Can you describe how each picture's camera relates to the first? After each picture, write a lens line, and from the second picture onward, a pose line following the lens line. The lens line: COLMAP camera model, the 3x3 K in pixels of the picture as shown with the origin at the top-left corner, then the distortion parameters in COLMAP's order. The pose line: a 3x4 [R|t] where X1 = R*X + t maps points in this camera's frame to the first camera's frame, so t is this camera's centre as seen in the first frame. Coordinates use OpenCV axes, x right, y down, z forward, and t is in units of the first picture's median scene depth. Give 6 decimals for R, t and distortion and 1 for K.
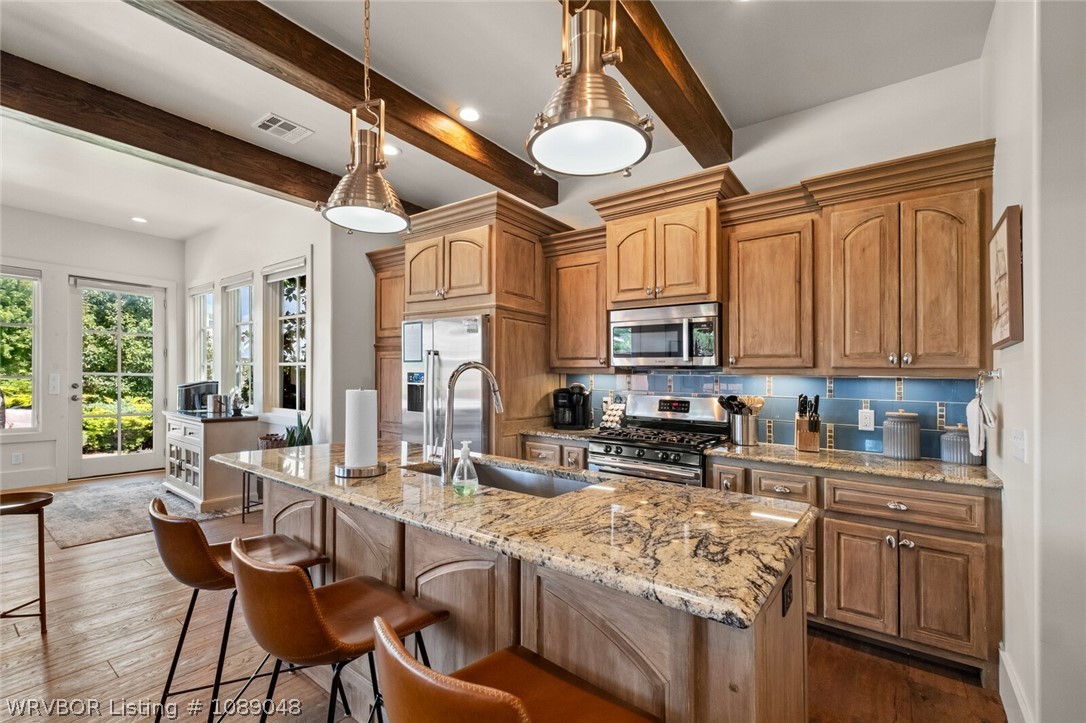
lens RADIAL K [[471.5, 0, 528.0], [0, 471.5, 370.8], [0, 0, 1]] dist [0.001741, -0.000179]
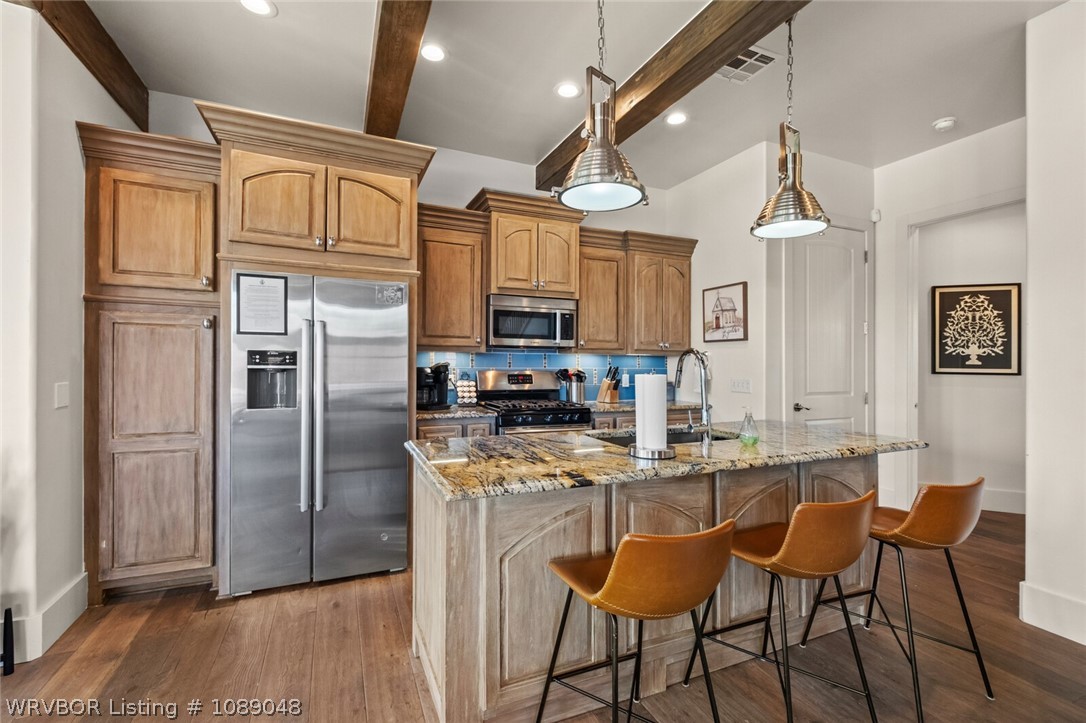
lens RADIAL K [[464.4, 0, 542.8], [0, 464.4, 354.4], [0, 0, 1]] dist [0.001998, -0.003720]
pose [[0.488052, -0.005739, 0.872796, -0.679712], [-0.014474, 0.999788, 0.014668, -0.006552], [-0.872695, -0.019792, 0.487865, 0.360940]]
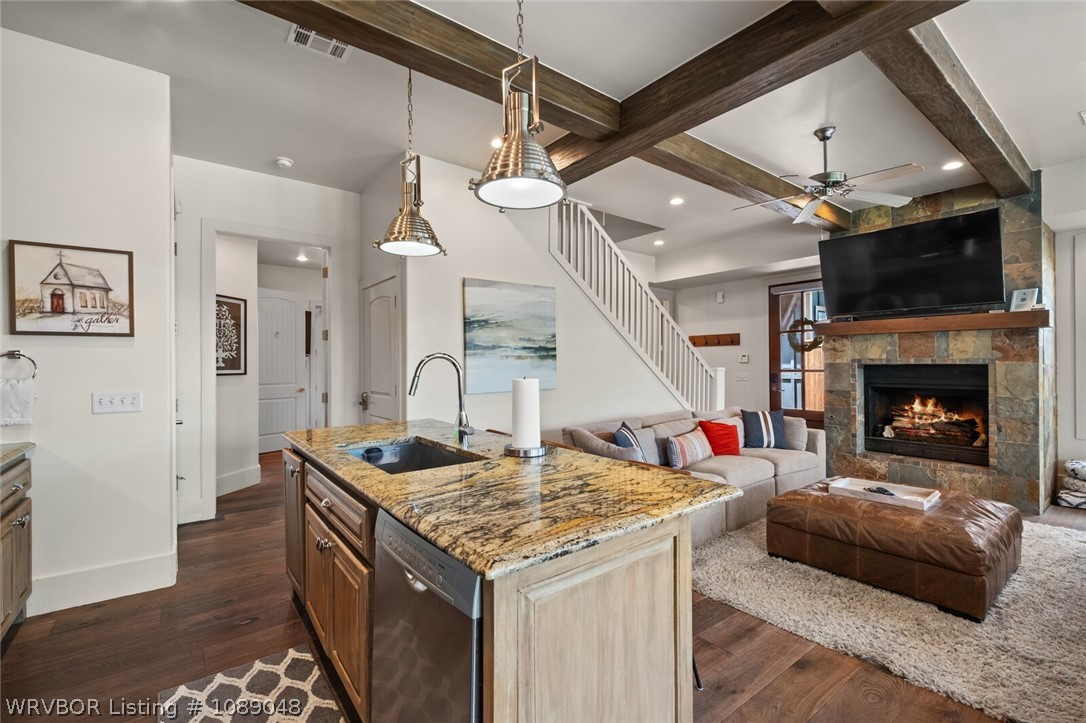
lens RADIAL K [[469.8, 0, 537.0], [0, 469.8, 363.8], [0, 0, 1]] dist [0.004031, -0.006045]
pose [[-0.964957, -0.014199, 0.262024, -0.336867], [-0.017162, 0.999812, -0.009021, 0.009923], [-0.261846, -0.013202, -0.965019, 1.047442]]
